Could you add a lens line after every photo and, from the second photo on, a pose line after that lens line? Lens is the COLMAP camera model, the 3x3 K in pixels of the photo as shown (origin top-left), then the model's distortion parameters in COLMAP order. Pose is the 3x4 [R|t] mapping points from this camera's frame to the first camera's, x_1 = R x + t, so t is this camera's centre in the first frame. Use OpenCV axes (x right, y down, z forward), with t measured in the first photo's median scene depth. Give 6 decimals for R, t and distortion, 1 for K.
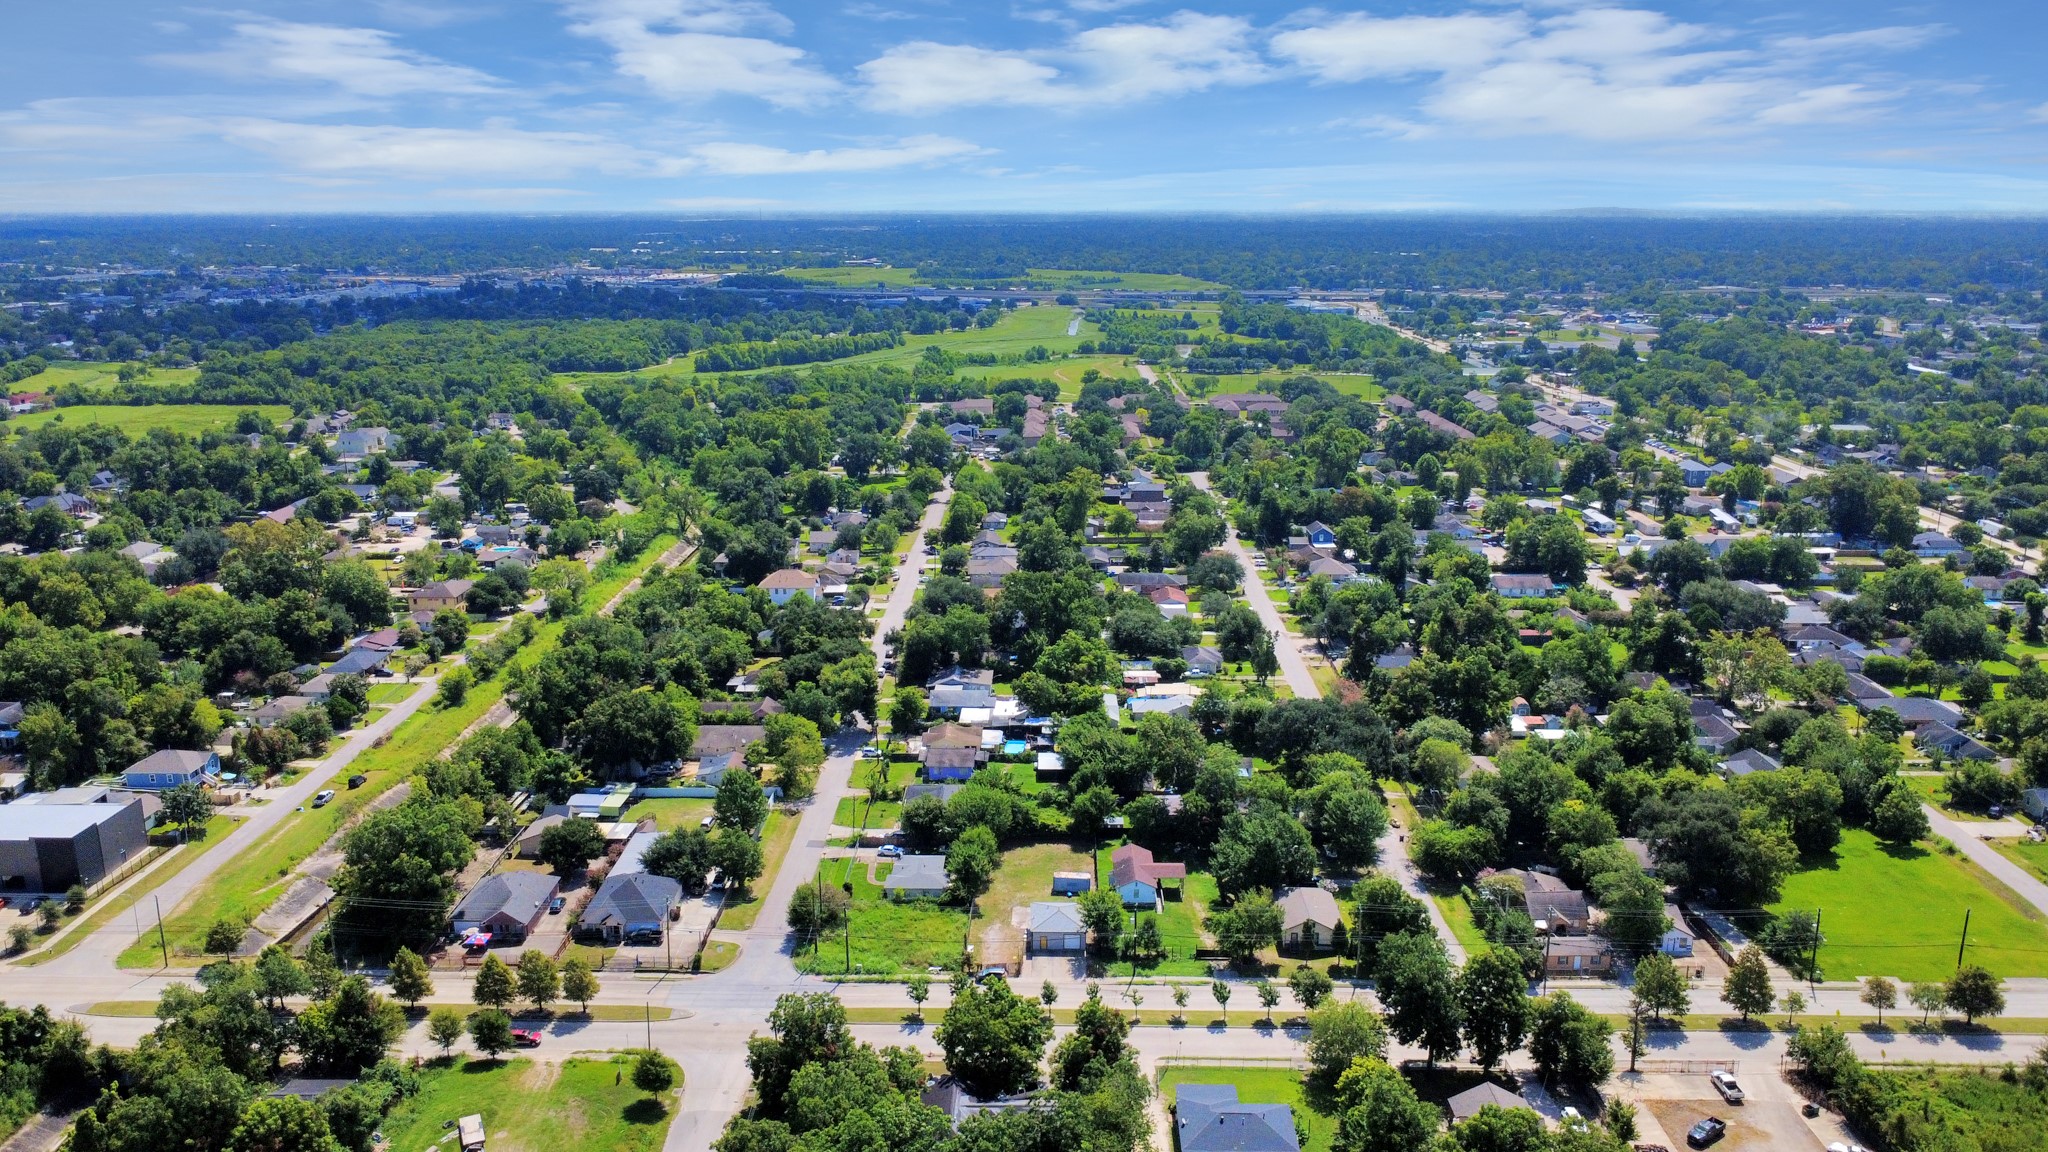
lens RADIAL K [[1493.2, 0, 1024.0], [0, 1493.2, 576.0], [0, 0, 1]] dist [0.005657, -0.003951]
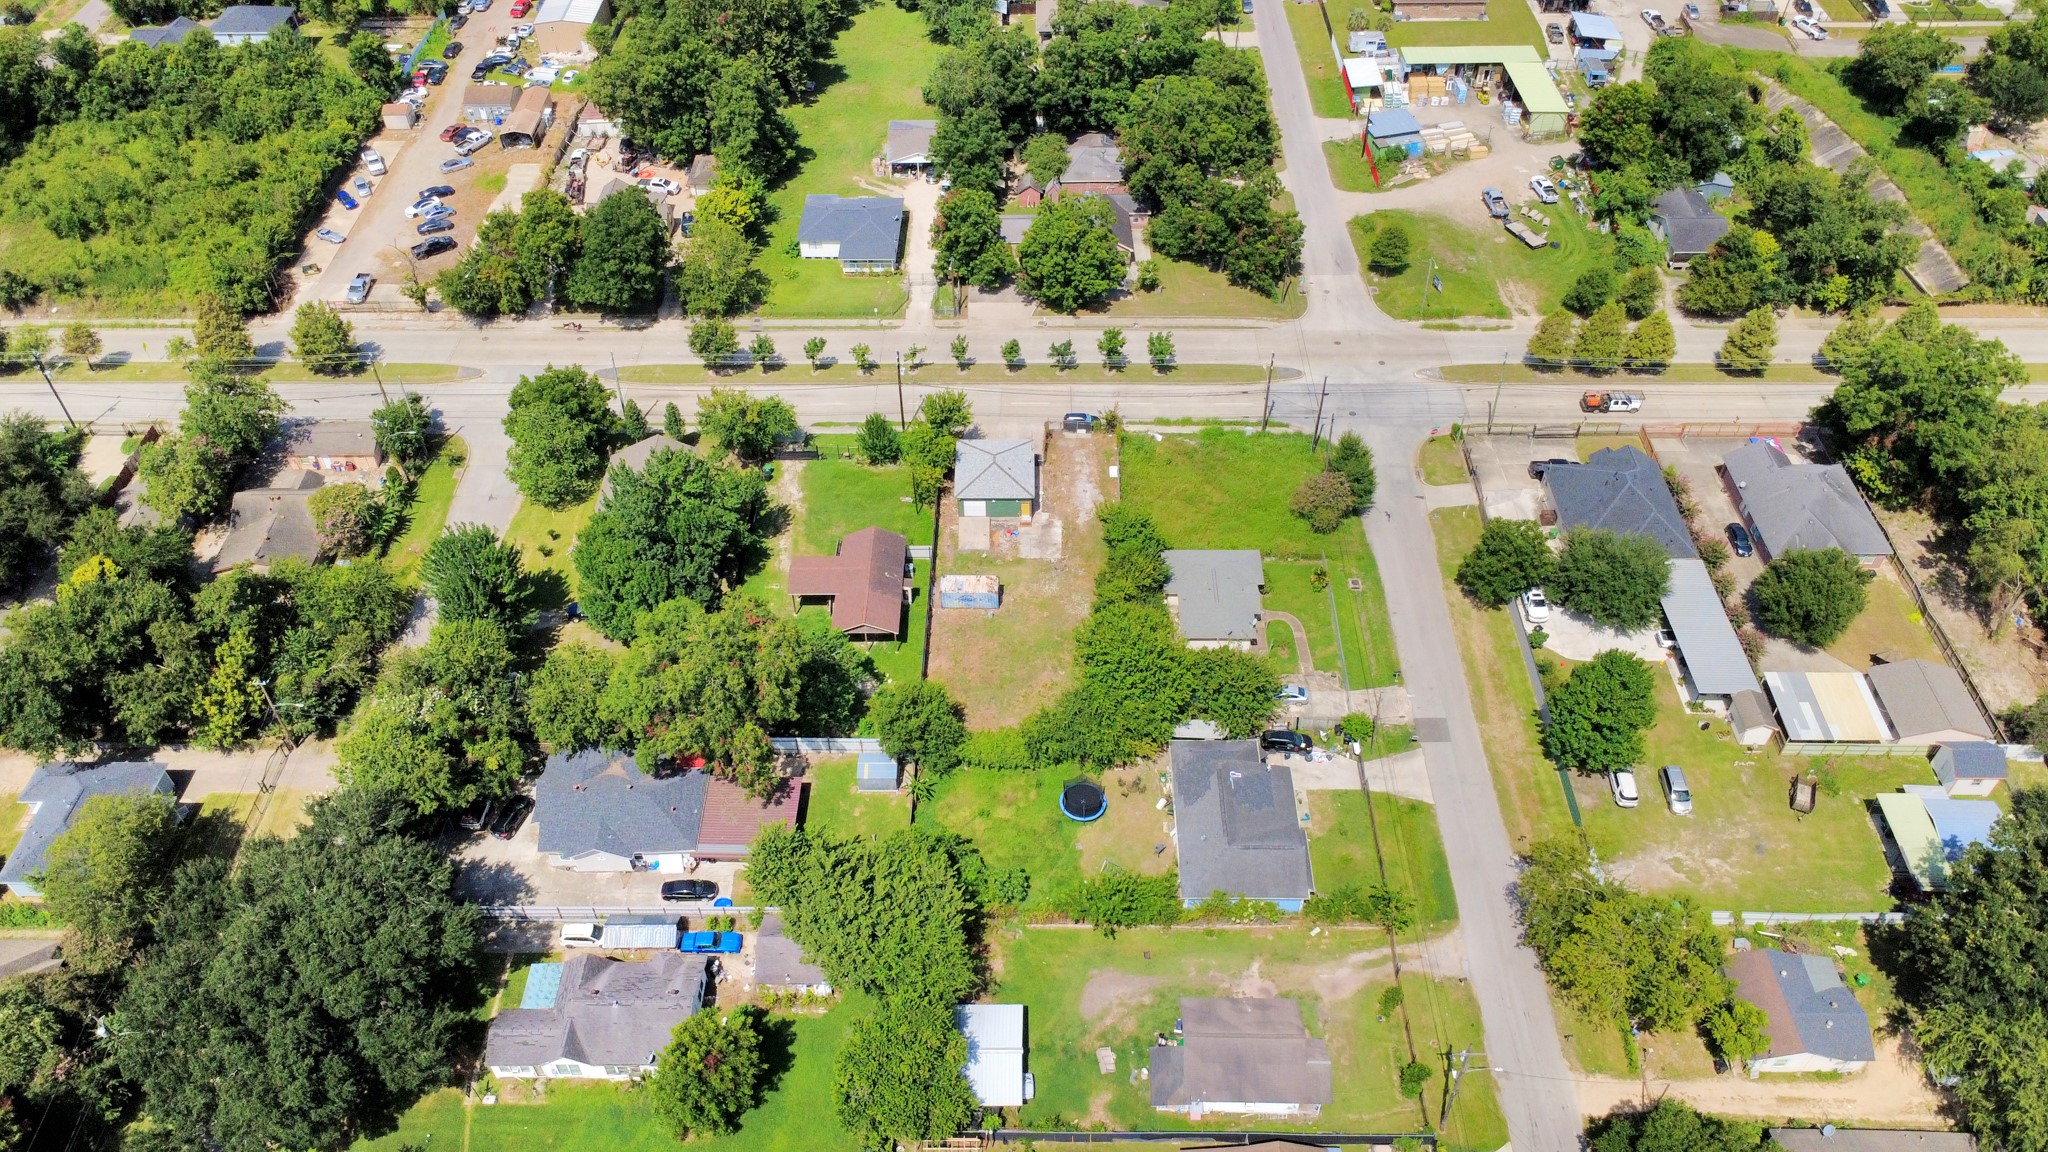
lens RADIAL K [[1493.2, 0, 1024.0], [0, 1493.2, 576.0], [0, 0, 1]] dist [0.005657, -0.003951]
pose [[-0.999905, 0.013661, 0.001658, 0.007611], [0.008554, 0.522577, 0.852549, -0.309025], [0.010780, 0.852483, -0.522645, 1.213955]]
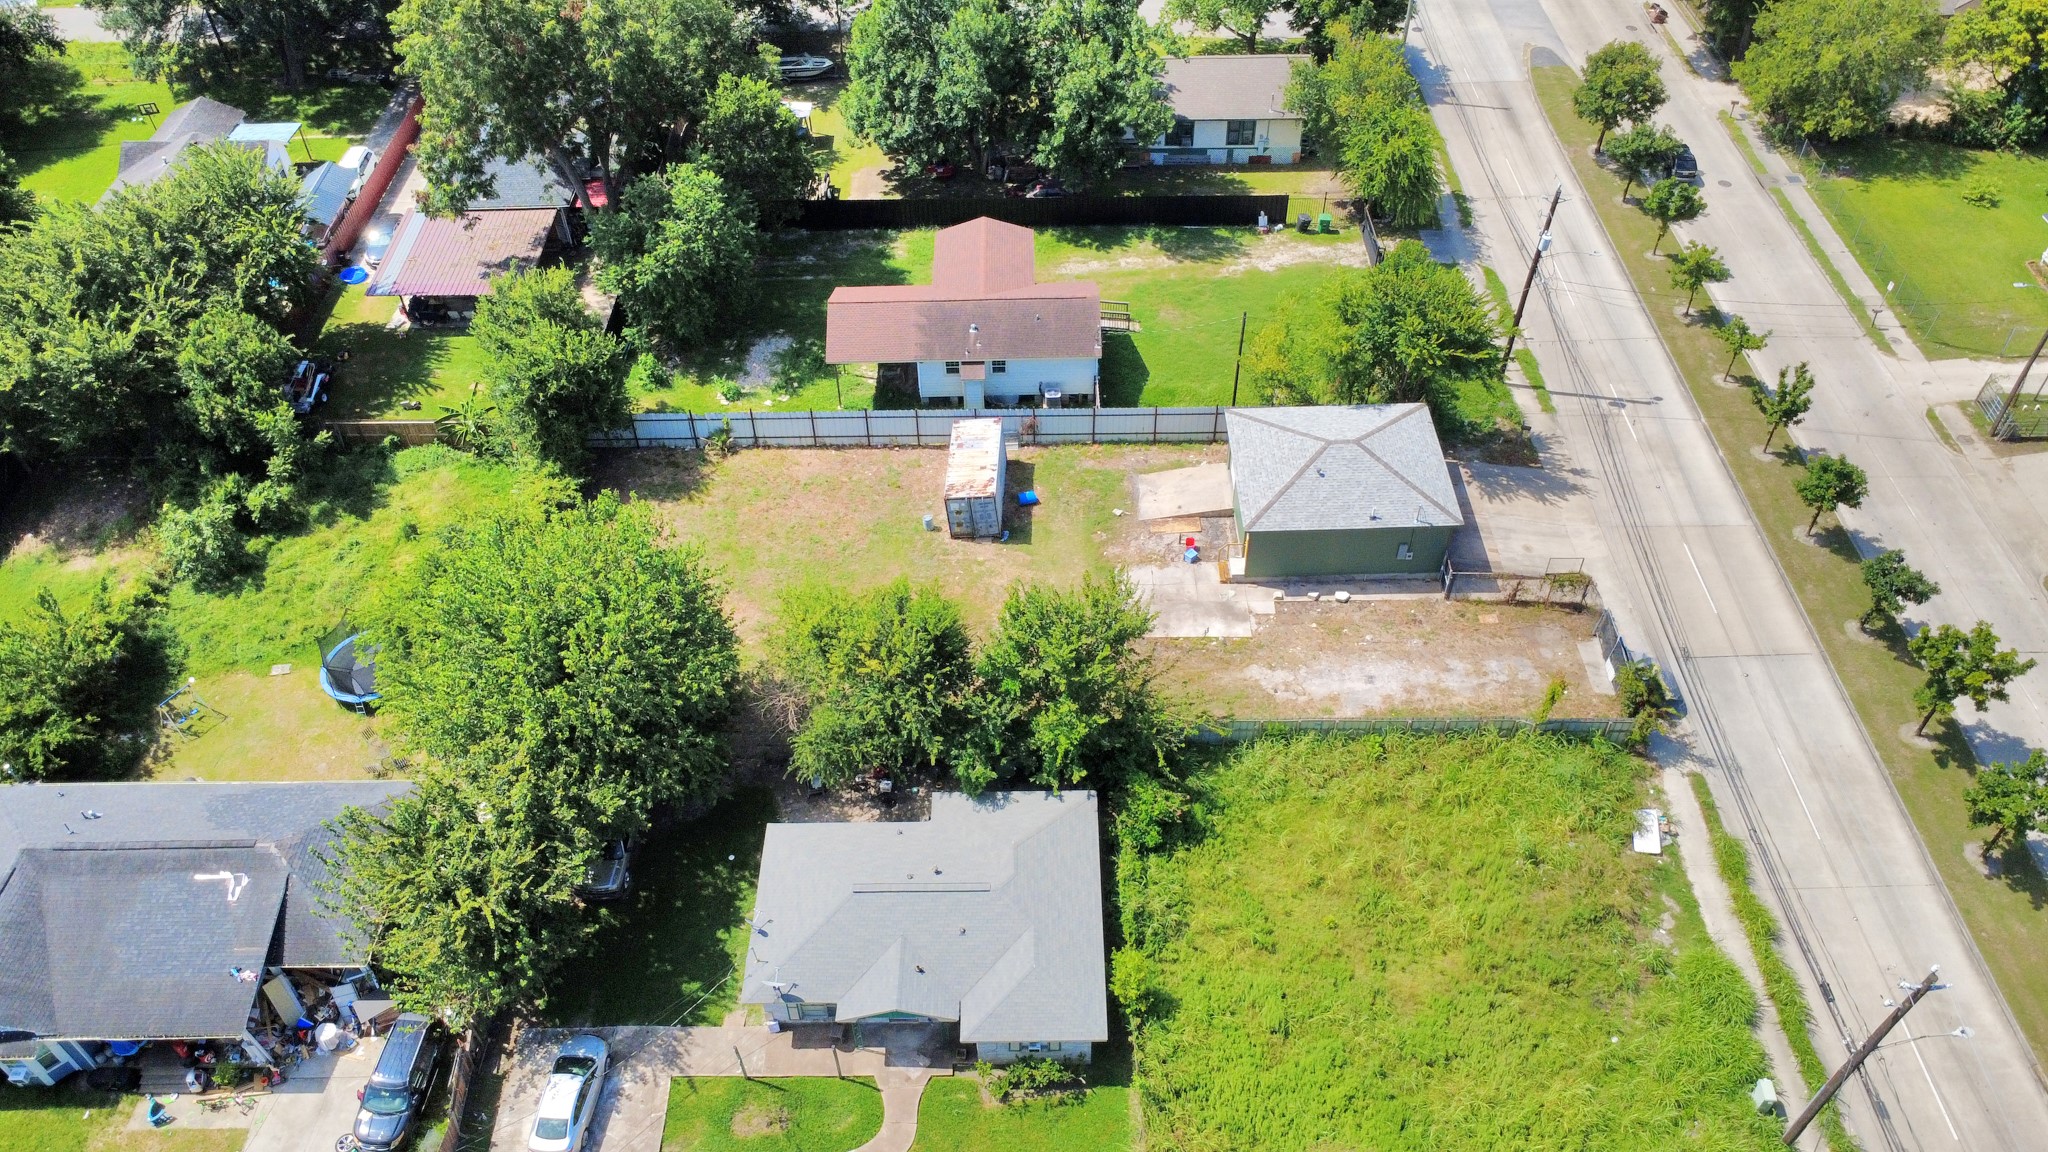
lens RADIAL K [[1493.2, 0, 1024.0], [0, 1493.2, 576.0], [0, 0, 1]] dist [0.005657, -0.003951]
pose [[-0.020174, -0.701411, 0.712471, -0.177201], [0.256475, 0.685139, 0.681766, 0.016917], [-0.966340, 0.196485, 0.166073, 0.866360]]
